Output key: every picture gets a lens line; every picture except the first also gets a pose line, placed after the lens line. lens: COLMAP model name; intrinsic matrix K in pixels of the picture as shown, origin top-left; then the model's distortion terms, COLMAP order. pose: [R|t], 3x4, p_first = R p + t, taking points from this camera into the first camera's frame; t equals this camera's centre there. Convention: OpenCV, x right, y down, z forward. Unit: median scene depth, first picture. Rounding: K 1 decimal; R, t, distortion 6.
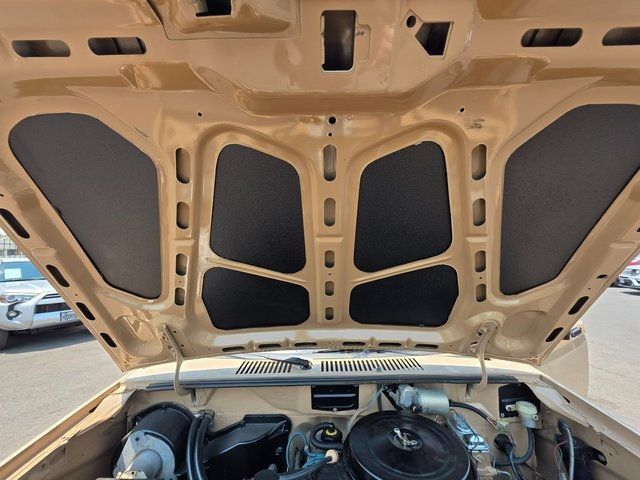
lens RADIAL K [[257.1, 0, 321.9], [0, 257.1, 240.8], [0, 0, 1]] dist [0.001593, -0.000022]
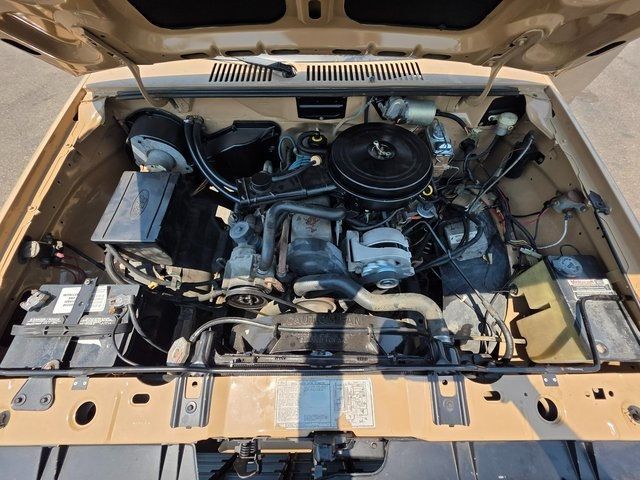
lens RADIAL K [[257.1, 0, 321.9], [0, 257.1, 240.8], [0, 0, 1]] dist [0.001593, -0.000022]
pose [[0.999701, 0.002538, 0.024313, 0.030174], [-0.022914, 0.443764, 0.895851, -0.038402], [-0.008515, -0.896140, 0.443689, 0.120500]]
